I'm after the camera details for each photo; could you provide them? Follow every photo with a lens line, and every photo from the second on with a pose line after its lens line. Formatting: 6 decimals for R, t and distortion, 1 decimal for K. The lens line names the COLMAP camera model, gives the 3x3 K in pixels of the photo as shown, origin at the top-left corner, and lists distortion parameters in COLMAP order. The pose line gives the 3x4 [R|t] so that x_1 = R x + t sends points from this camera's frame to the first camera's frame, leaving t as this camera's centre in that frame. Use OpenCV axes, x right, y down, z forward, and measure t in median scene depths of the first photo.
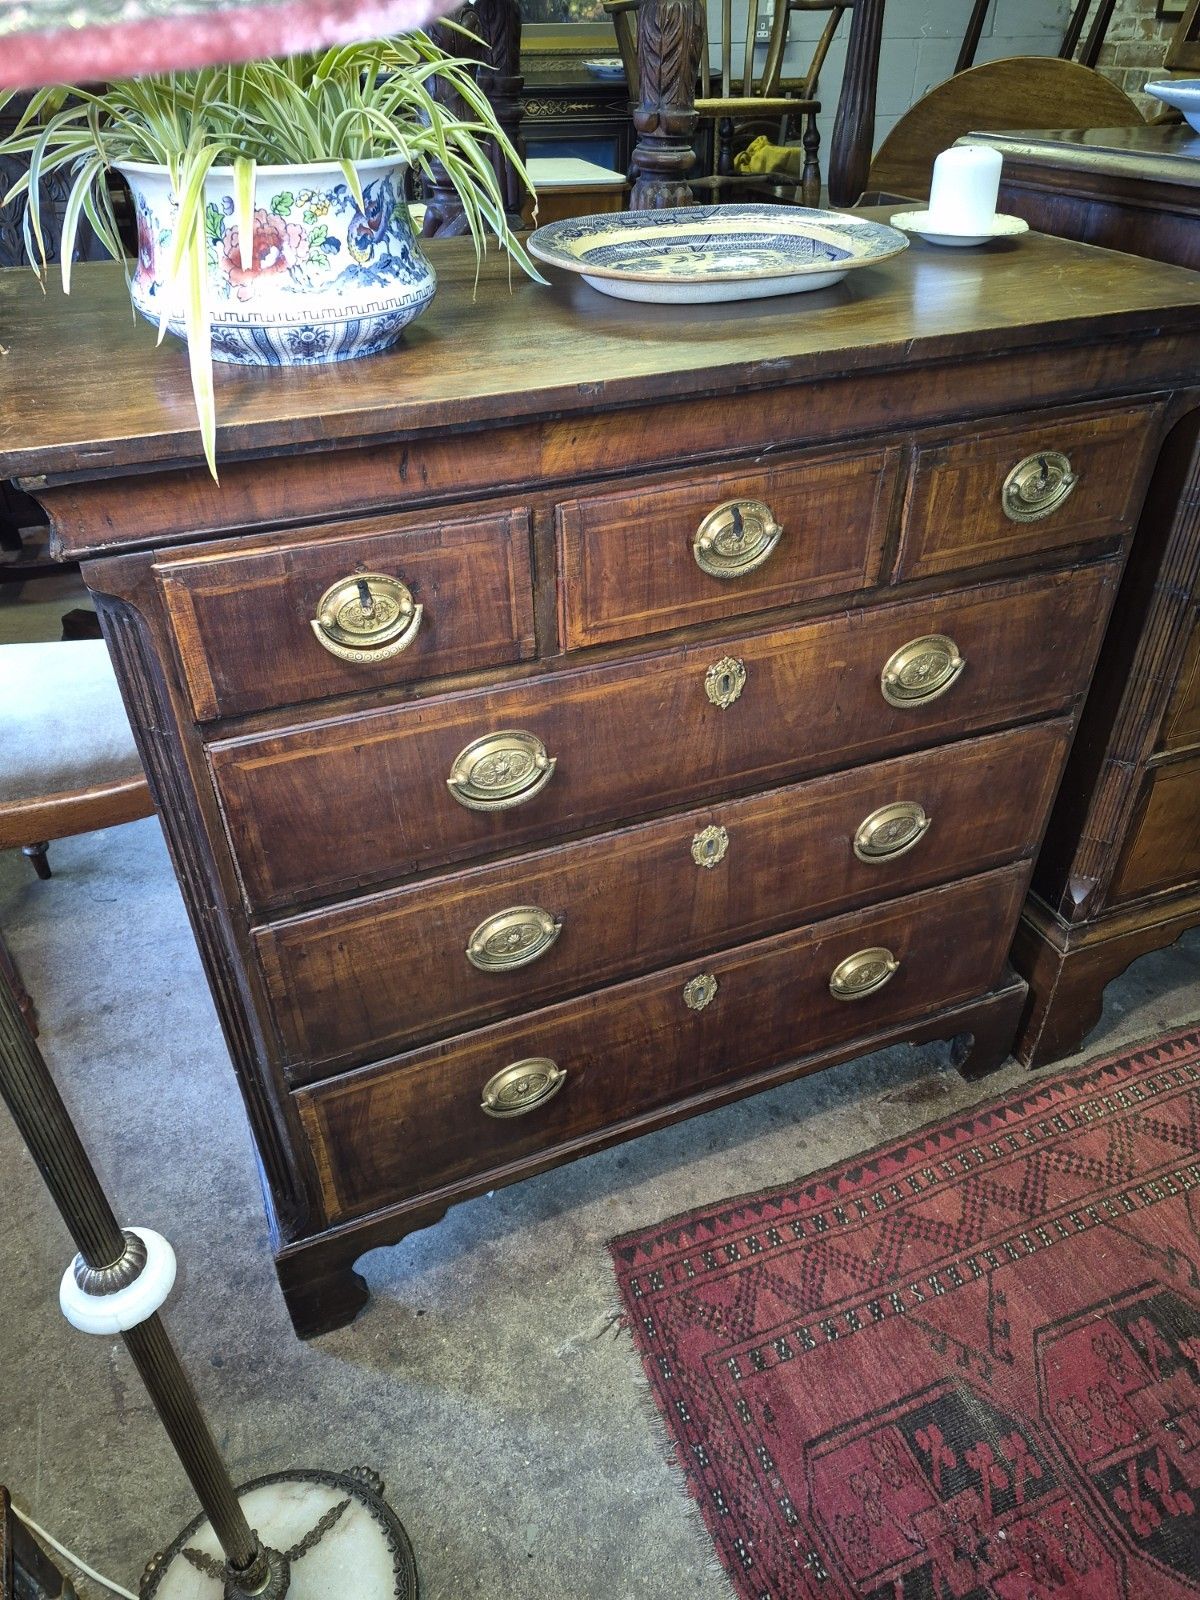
lens RADIAL K [[1098.3, 0, 611.2], [0, 1098.3, 801.1], [0, 0, 1]] dist [0.111827, -0.133984]
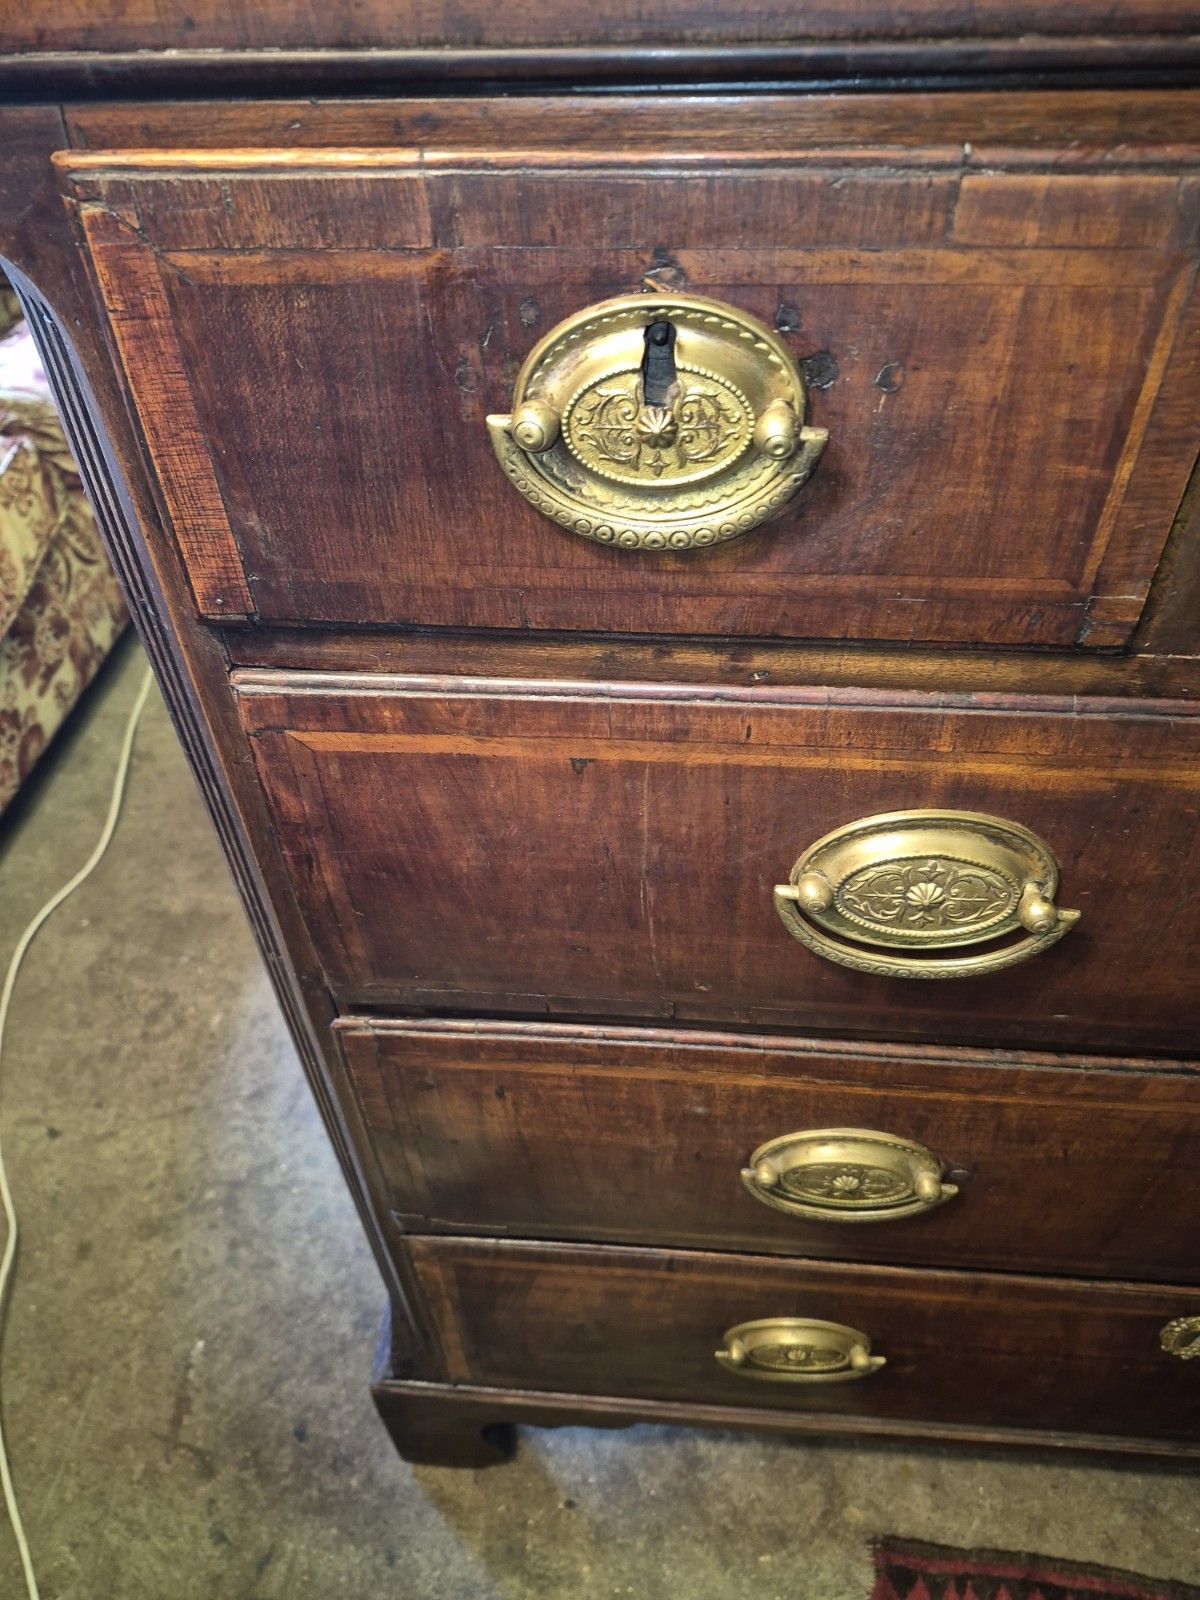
lens RADIAL K [[1122.3, 0, 595.8], [0, 1122.3, 804.8], [0, 0, 1]] dist [0.080032, -0.110014]
pose [[0.884705, 0.313357, -0.345114, -0.070082], [-0.256135, 0.945351, 0.201757, -0.104123], [0.389476, -0.090100, 0.916619, 0.556329]]
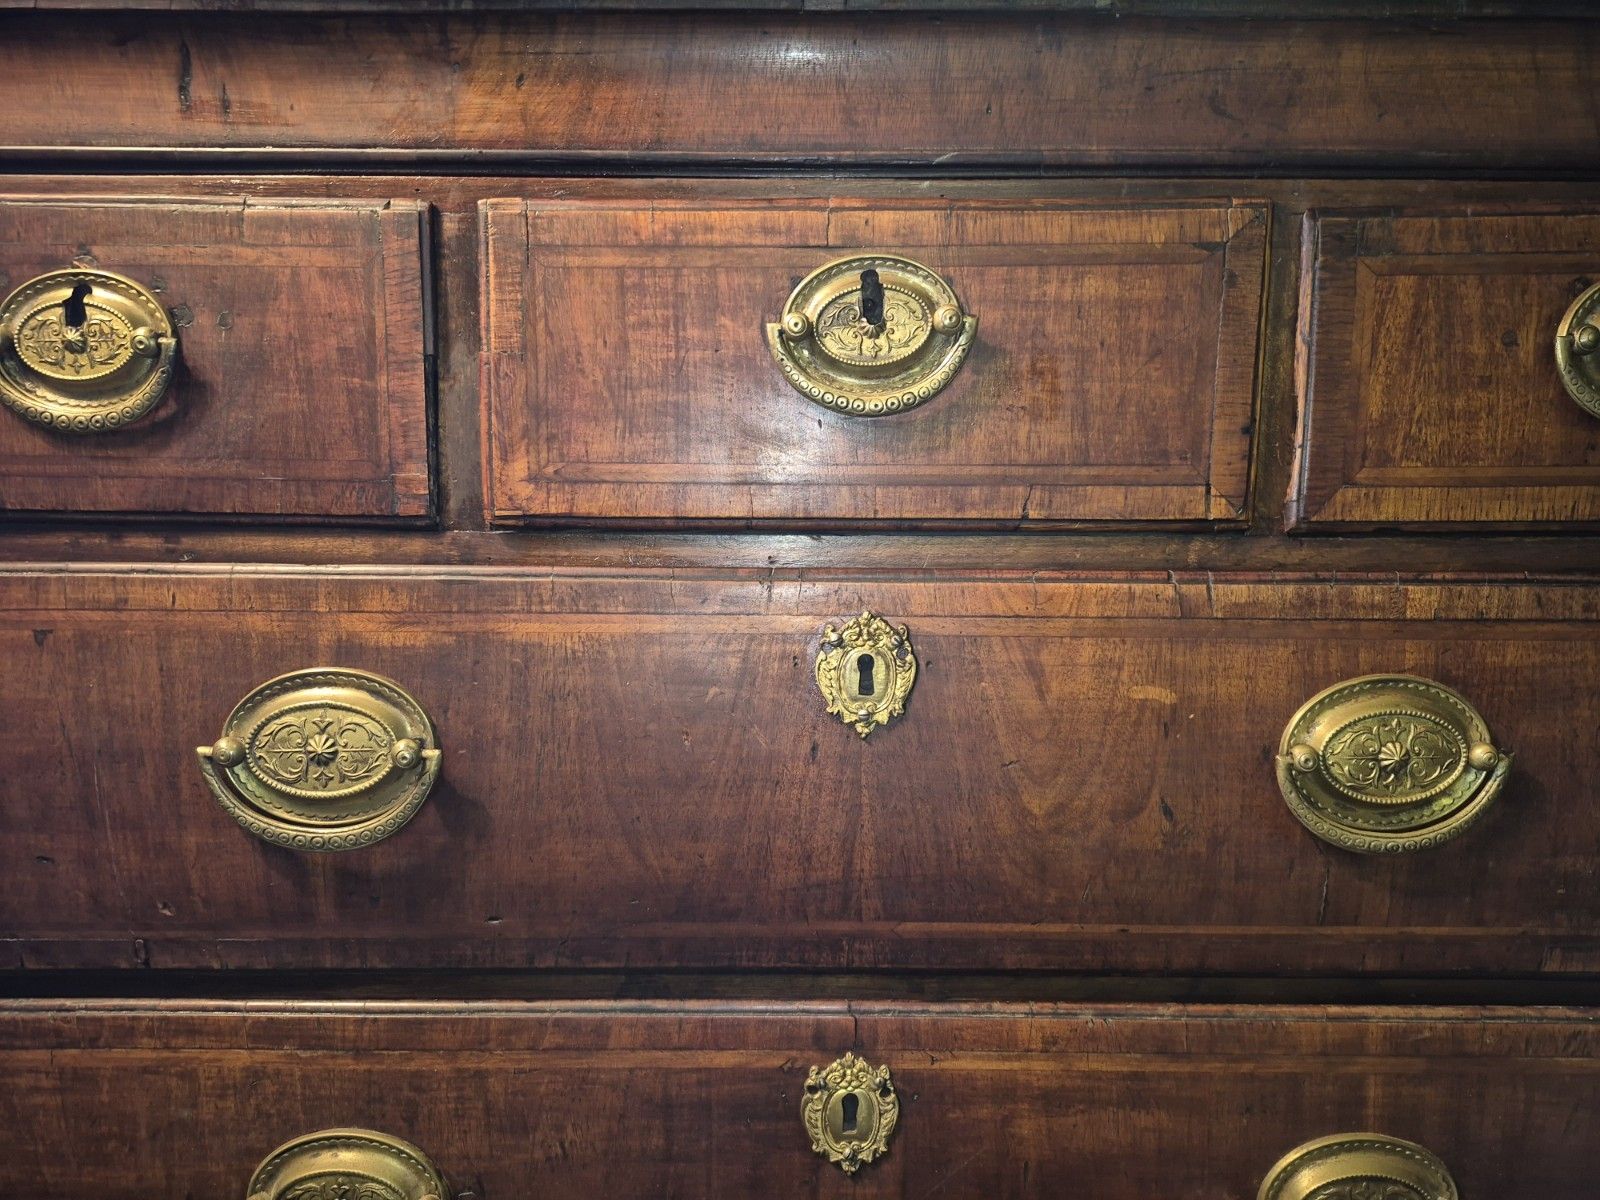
lens RADIAL K [[1121.8, 0, 803.5], [0, 1121.8, 594.8], [0, 0, 1]] dist [0.074861, -0.084577]
pose [[0.924504, 0.056779, -0.376920, 0.251860], [-0.234528, 0.864245, -0.445058, 0.075790], [0.300481, 0.499856, 0.812315, 0.597935]]
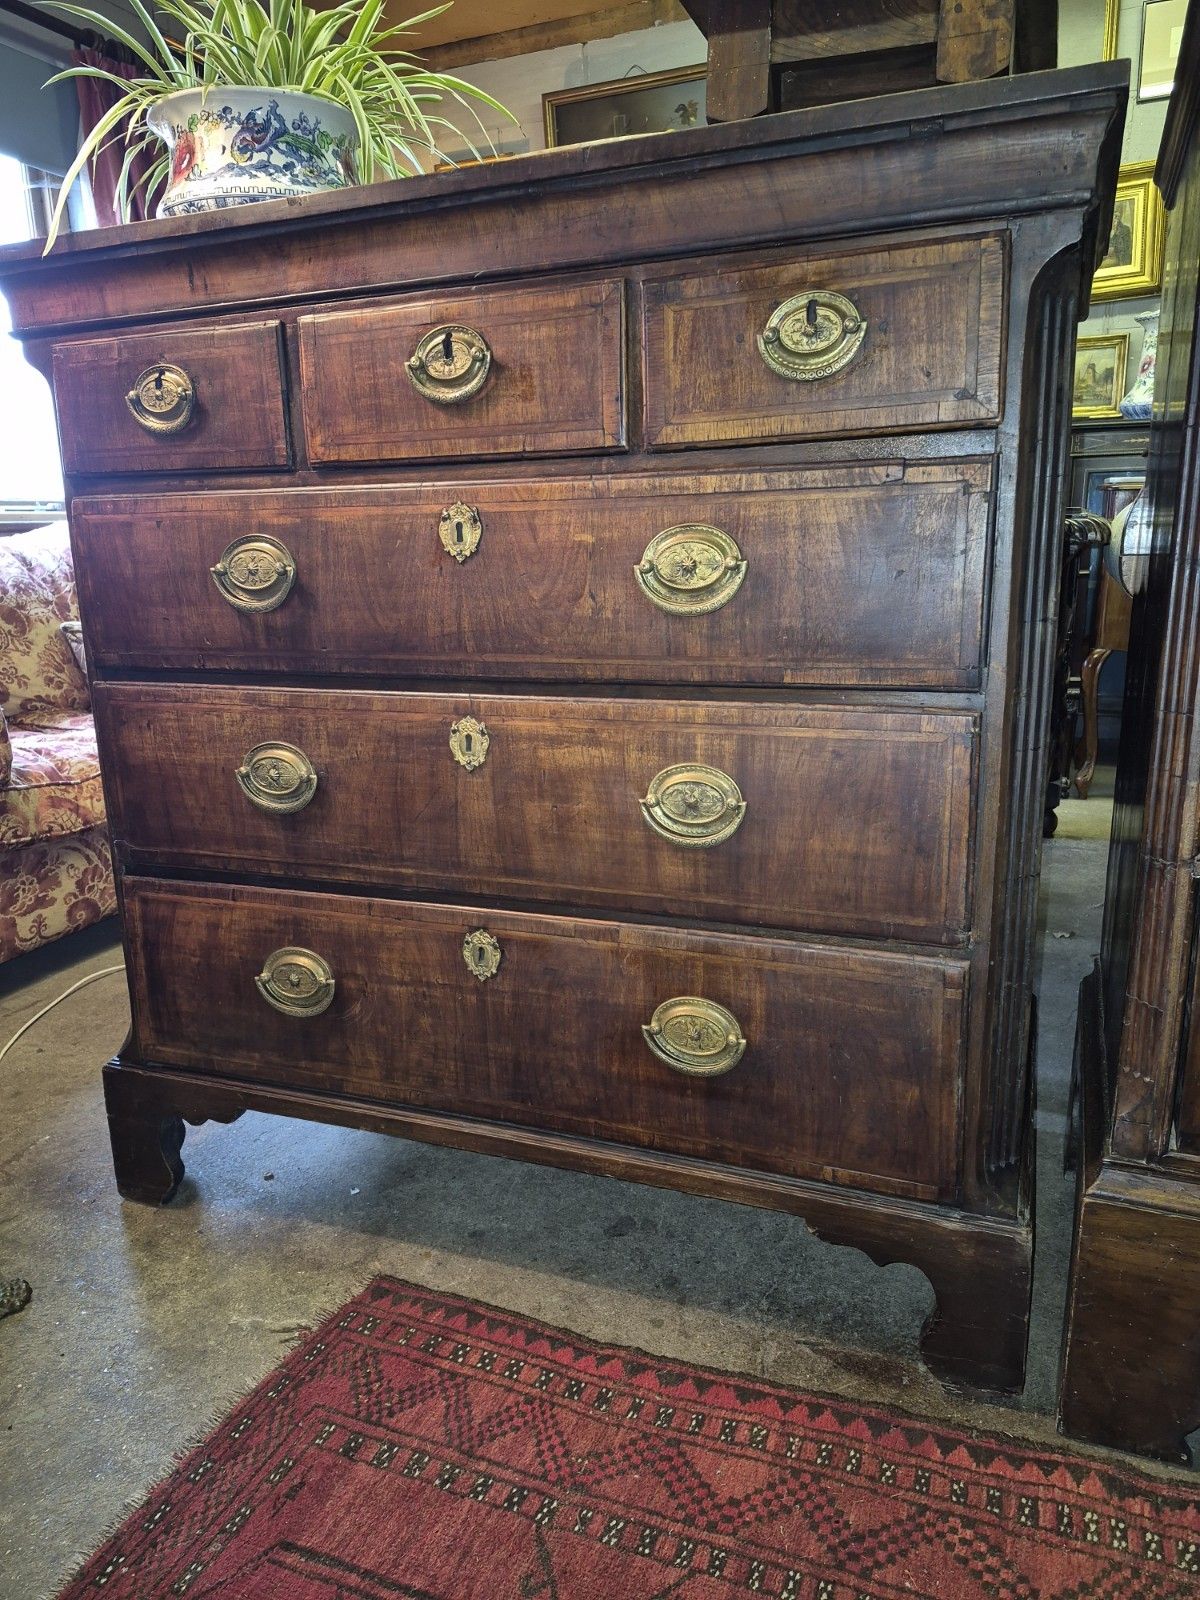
lens RADIAL K [[1097.1, 0, 600.8], [0, 1097.1, 792.8], [0, 0, 1]] dist [0.111952, -0.136495]
pose [[0.717152, 0.144285, -0.681818, 0.890763], [-0.392007, 0.892407, -0.223473, 0.267695], [0.576215, 0.427541, 0.696552, 0.487170]]
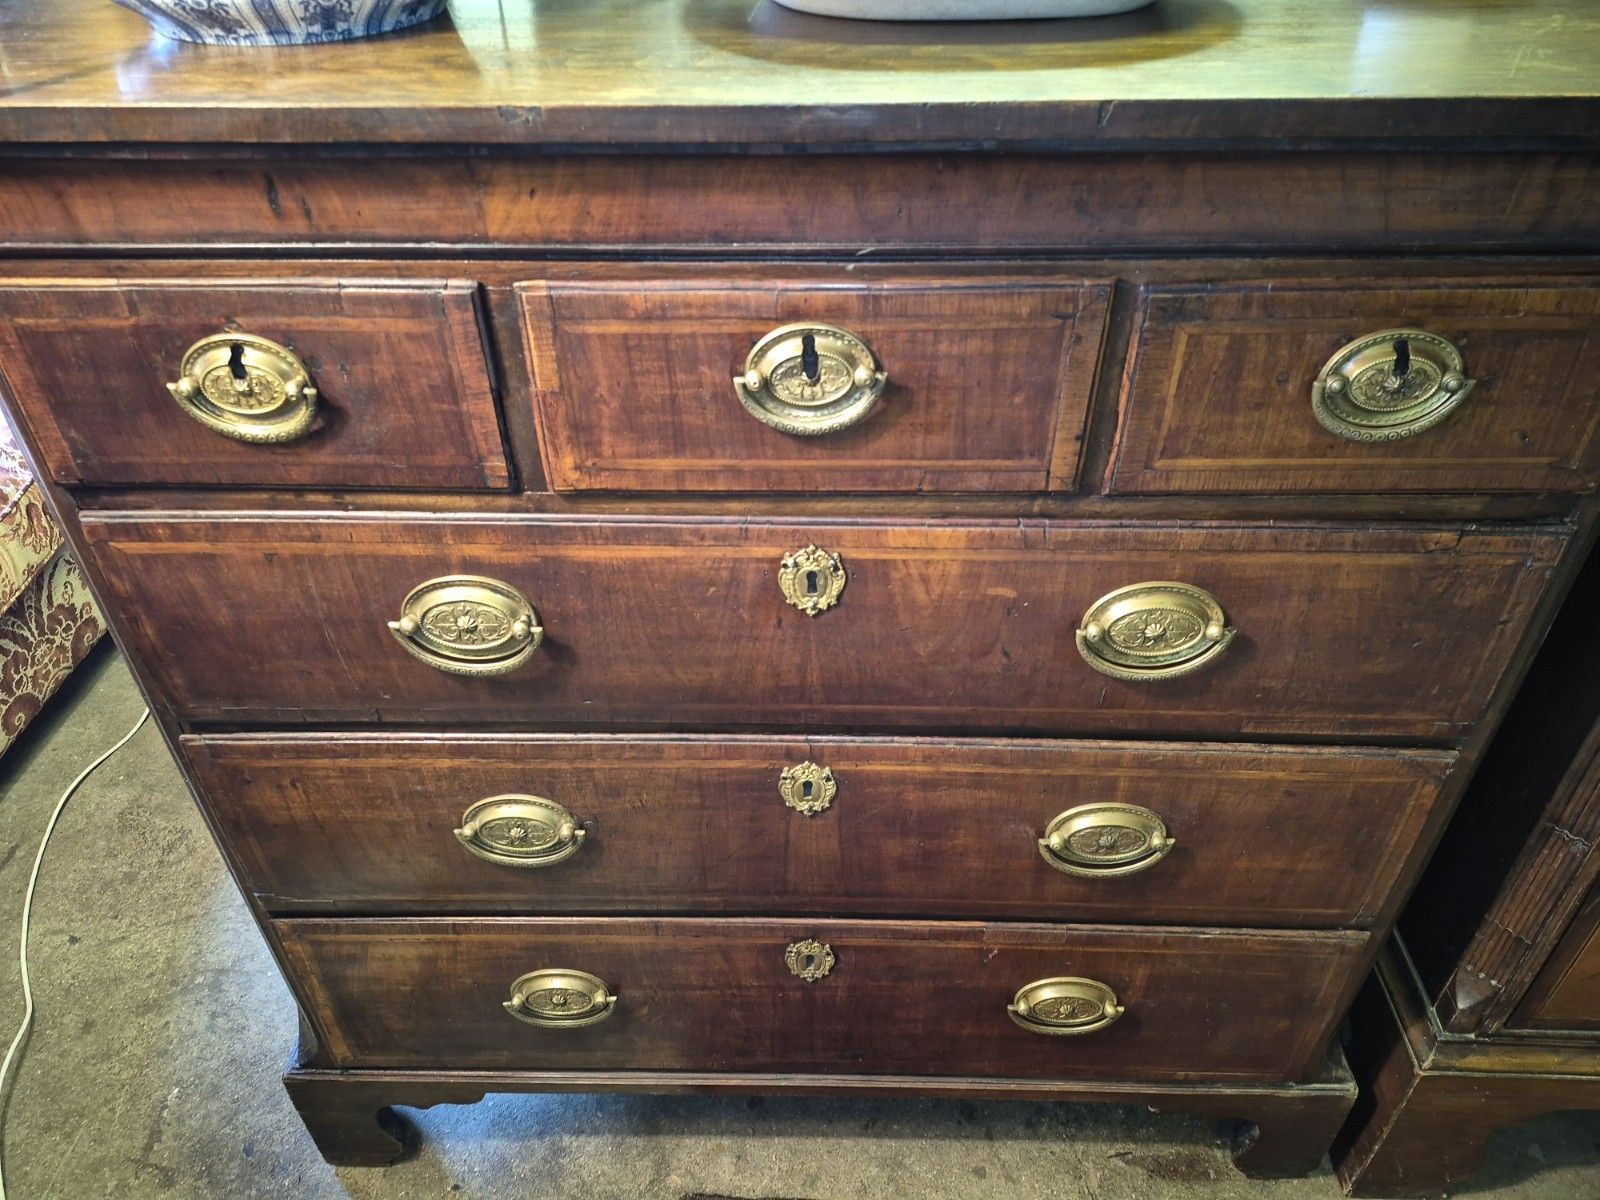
lens RADIAL K [[1097.1, 0, 806.1], [0, 1097.1, 589.2], [0, 0, 1]] dist [0.111952, -0.136495]
pose [[0.911601, 0.245927, -0.329399, 0.326416], [-0.238129, 0.969089, 0.064502, -0.145290], [0.335080, 0.019639, 0.941985, 0.352576]]
